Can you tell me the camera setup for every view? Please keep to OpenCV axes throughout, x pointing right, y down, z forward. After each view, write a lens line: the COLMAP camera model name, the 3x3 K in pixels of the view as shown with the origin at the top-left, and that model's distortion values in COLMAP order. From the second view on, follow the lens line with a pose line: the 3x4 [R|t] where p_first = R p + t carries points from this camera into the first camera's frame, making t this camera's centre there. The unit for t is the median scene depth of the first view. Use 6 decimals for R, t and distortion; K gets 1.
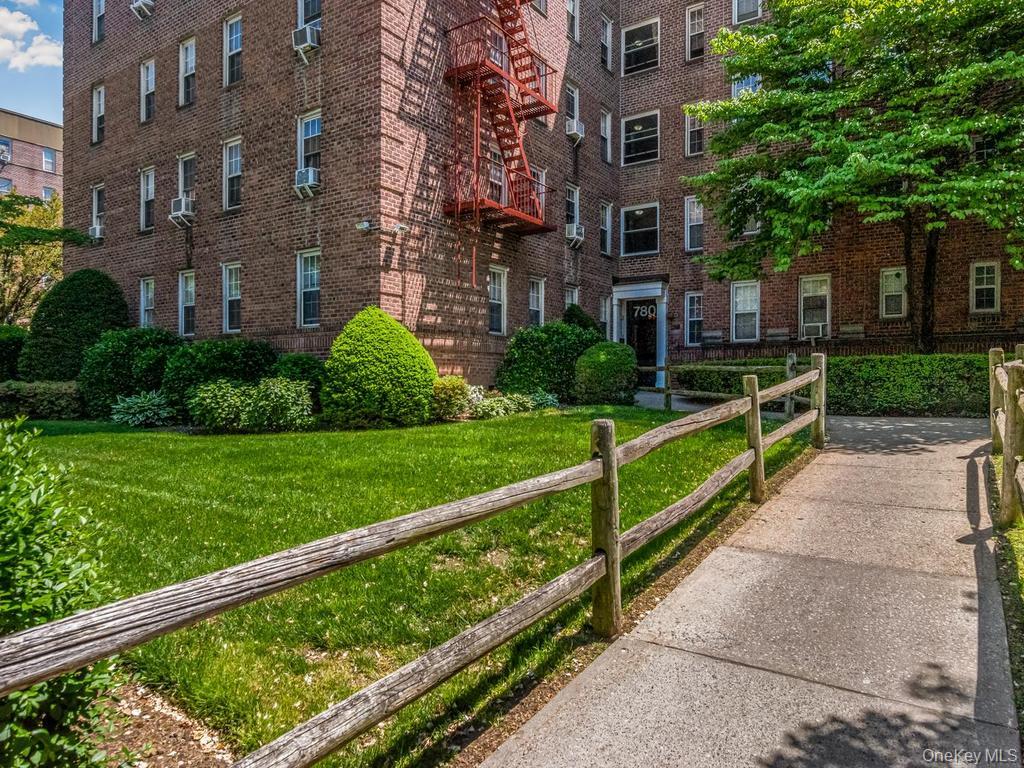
lens RADIAL K [[672.8, 0, 512.0], [0, 672.8, 384.0], [0, 0, 1]] dist [0.003109, -0.000459]
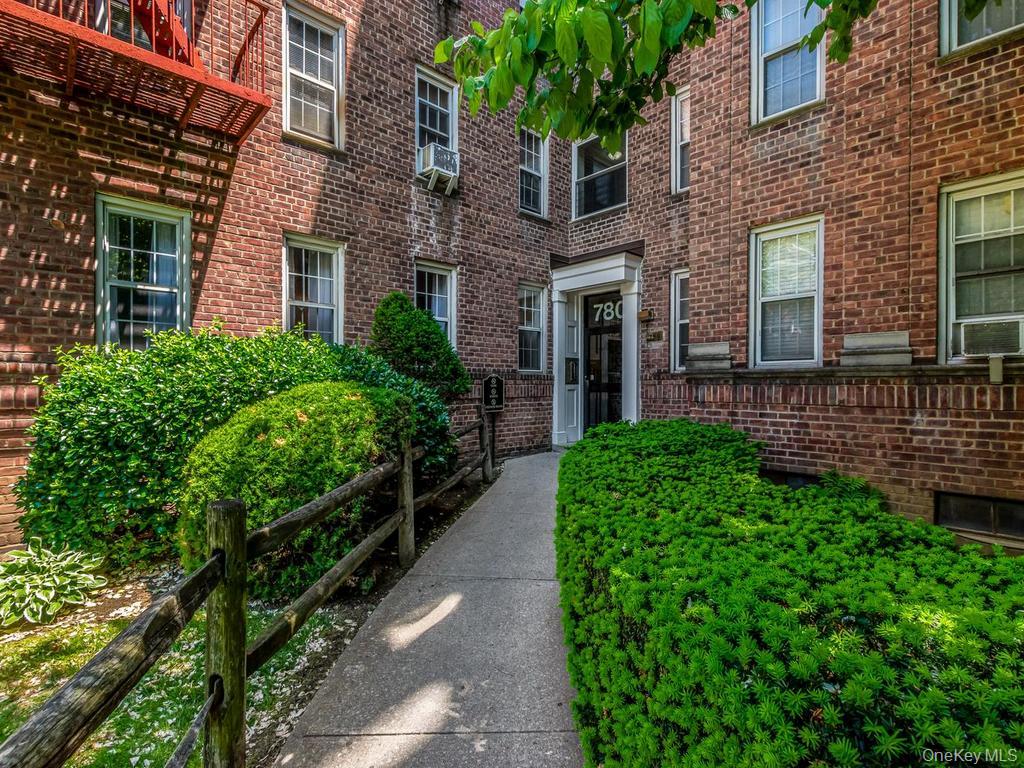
lens RADIAL K [[500.4, 0, 512.0], [0, 500.4, 384.0], [0, 0, 1]] dist [0.001173, -0.000129]
pose [[0.975337, -0.000768, -0.220719, 0.257838], [0.000655, 1.000000, -0.000586, -0.054210], [0.220719, 0.000427, 0.975337, 0.680672]]
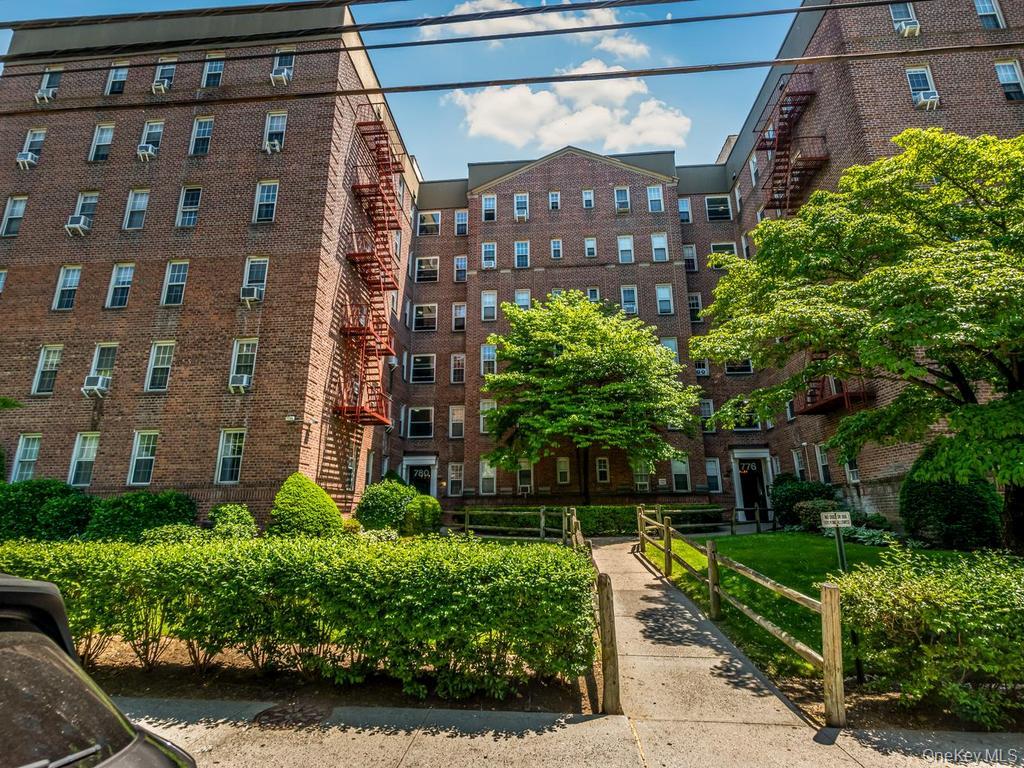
lens RADIAL K [[500.4, 0, 512.0], [0, 500.4, 384.0], [0, 0, 1]] dist [0.001173, -0.000129]
pose [[0.871104, 0.115241, 0.477385, -0.248058], [0.012160, 0.966718, -0.255556, -0.009540], [-0.490947, 0.228421, 0.840711, -0.169215]]
